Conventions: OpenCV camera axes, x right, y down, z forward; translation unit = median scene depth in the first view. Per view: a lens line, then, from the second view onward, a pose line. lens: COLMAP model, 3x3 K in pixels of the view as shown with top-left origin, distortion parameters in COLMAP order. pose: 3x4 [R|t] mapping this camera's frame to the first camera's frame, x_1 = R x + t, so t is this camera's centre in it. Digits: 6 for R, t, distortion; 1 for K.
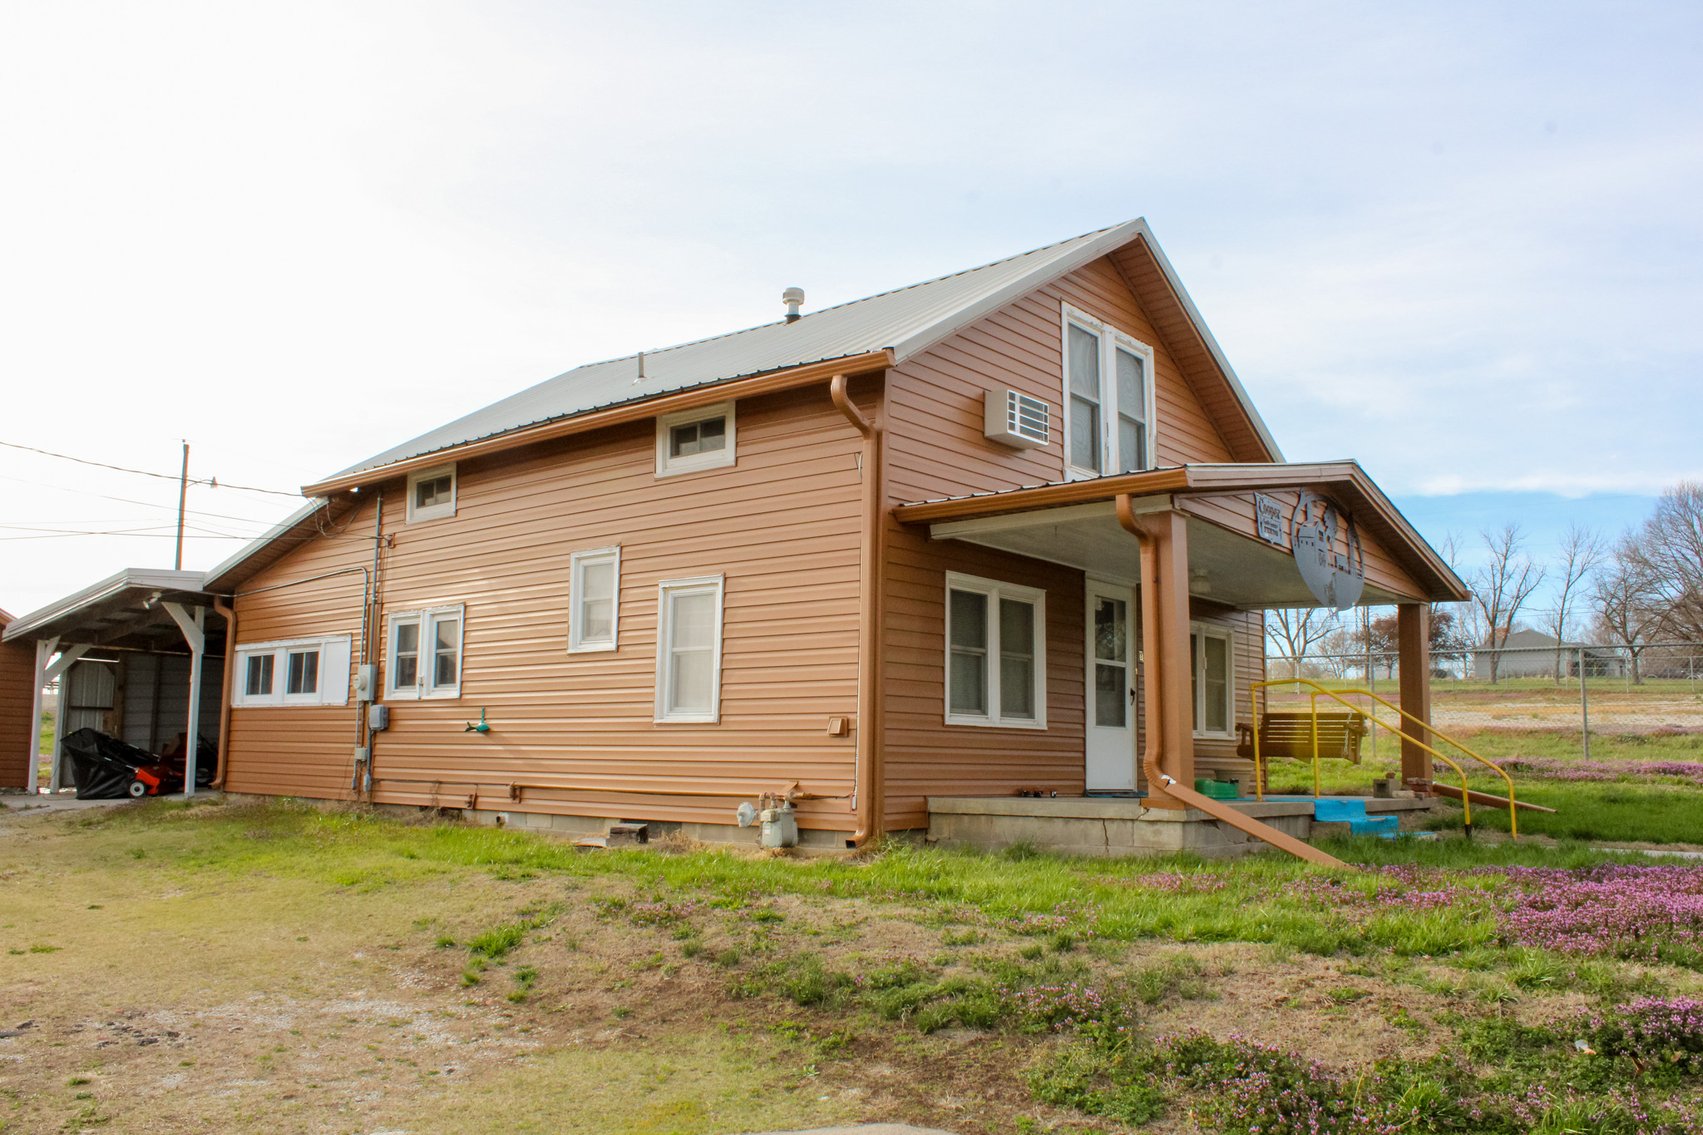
lens RADIAL K [[1413.7, 0, 851.5], [0, 1413.7, 567.5], [0, 0, 1]] dist [-0.169686, 0.148566]
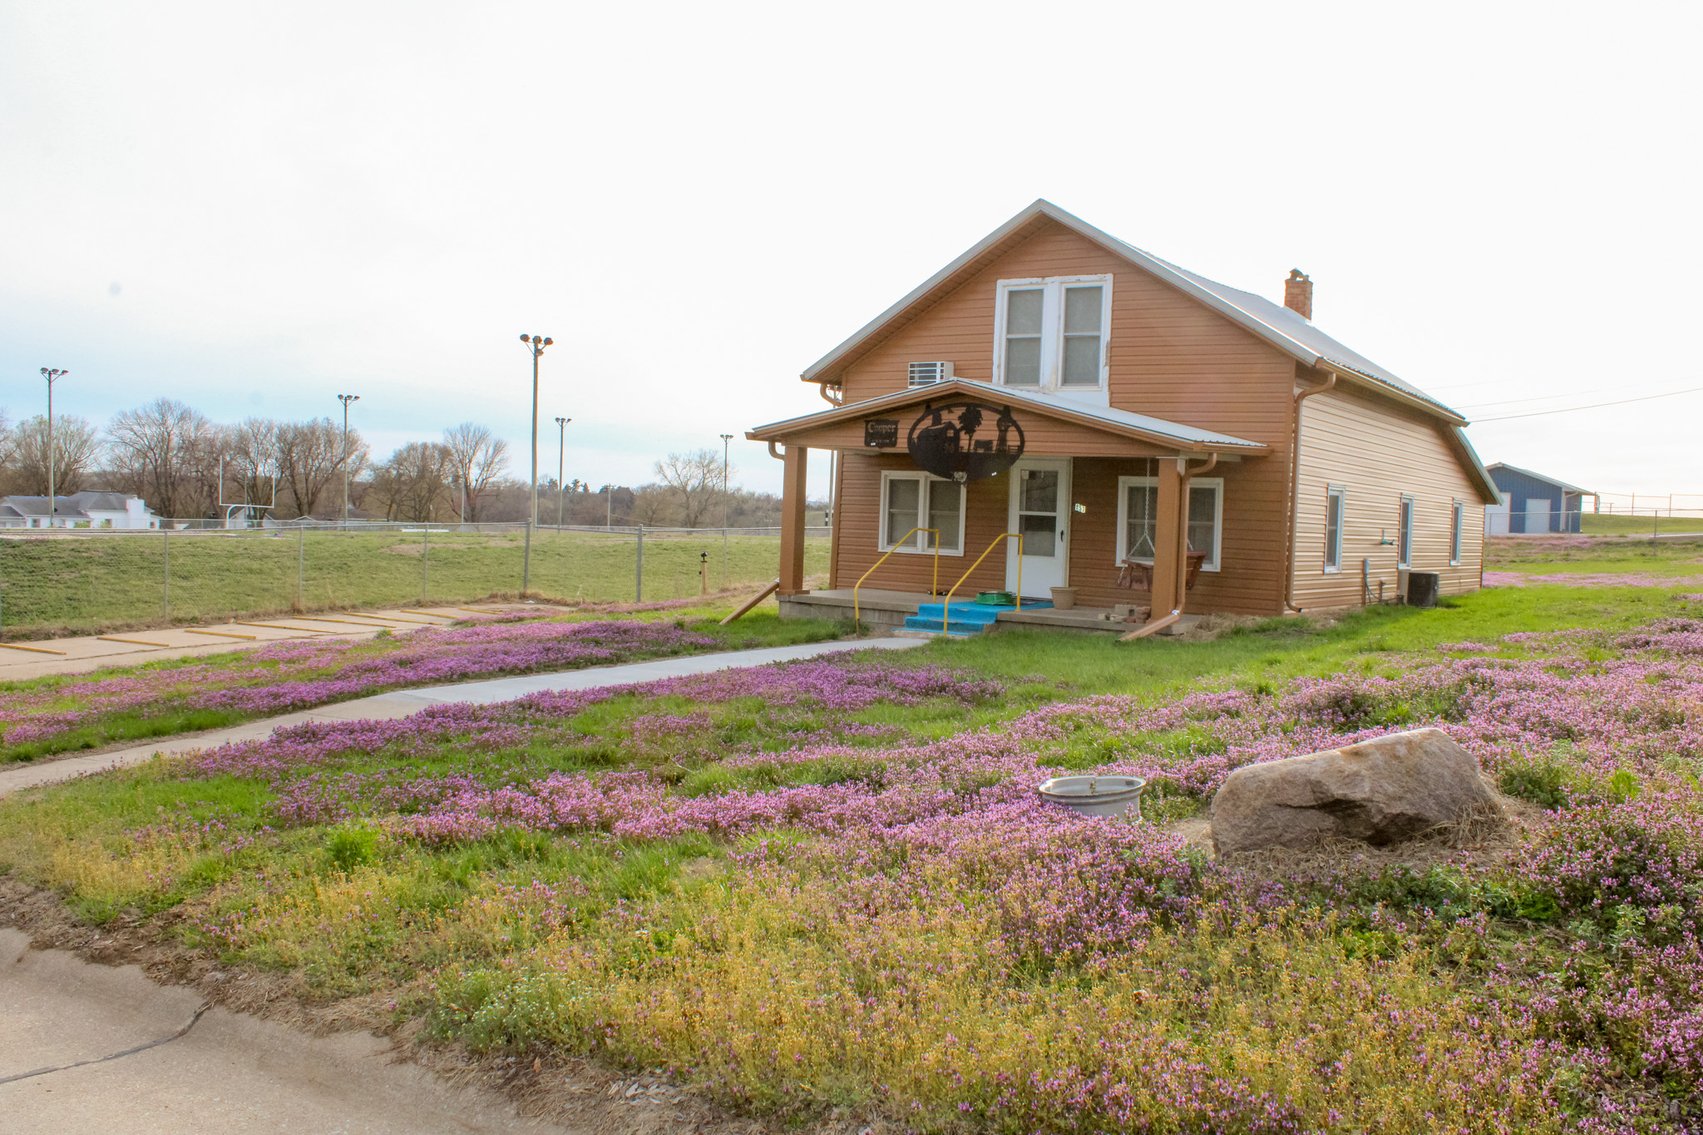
lens RADIAL K [[1413.7, 0, 851.5], [0, 1413.7, 567.5], [0, 0, 1]] dist [-0.169686, 0.148566]
pose [[0.073667, 0.025580, -0.996955, 1.614478], [0.103179, 0.994111, 0.033131, 0.053260], [0.991931, -0.105306, 0.070594, 0.671306]]
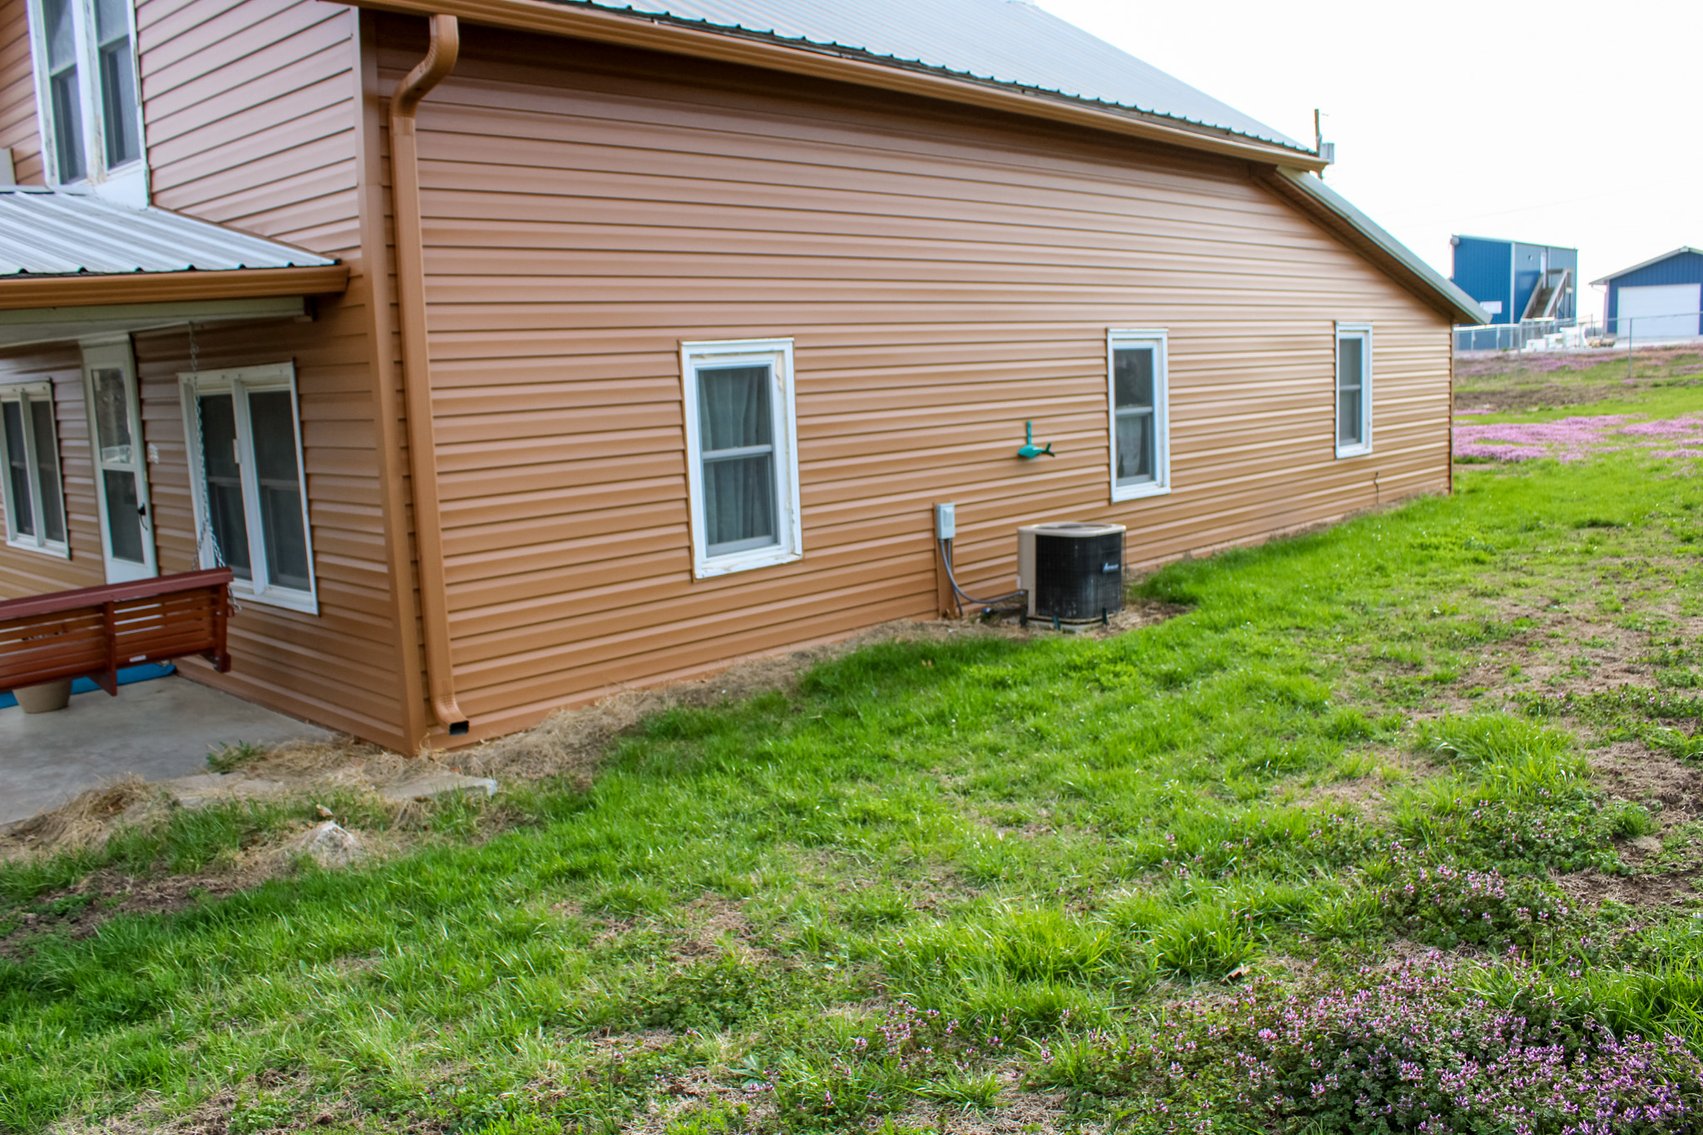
lens RADIAL K [[1413.7, 0, 851.5], [0, 1413.7, 567.5], [0, 0, 1]] dist [-0.169686, 0.148566]
pose [[-0.062164, 0.126869, -0.989970, 0.773843], [0.185143, 0.976139, 0.113471, 0.101747], [0.980744, -0.176232, -0.084169, 1.356467]]
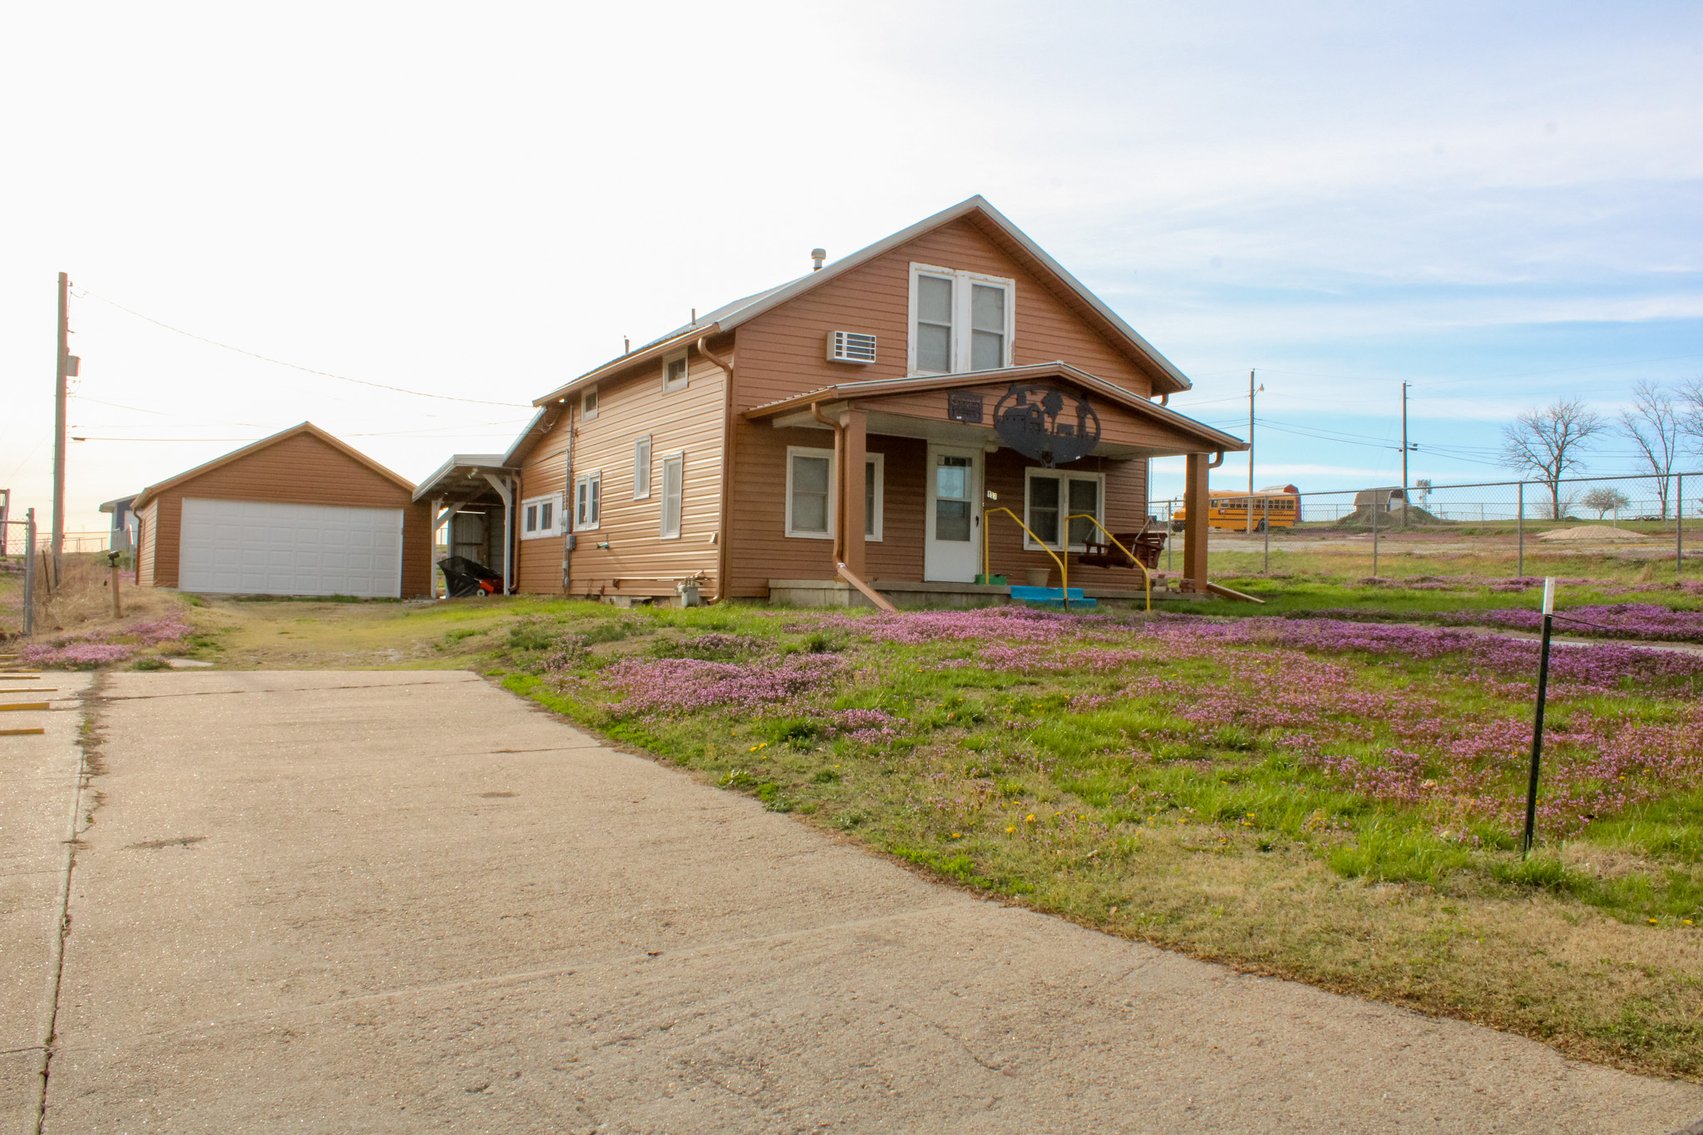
lens RADIAL K [[1413.7, 0, 851.5], [0, 1413.7, 567.5], [0, 0, 1]] dist [-0.169686, 0.148566]
pose [[0.929664, -0.001067, -0.368407, 0.624343], [0.041180, 0.994030, 0.101037, -0.016826], [0.366100, -0.109102, 0.924158, -0.444275]]
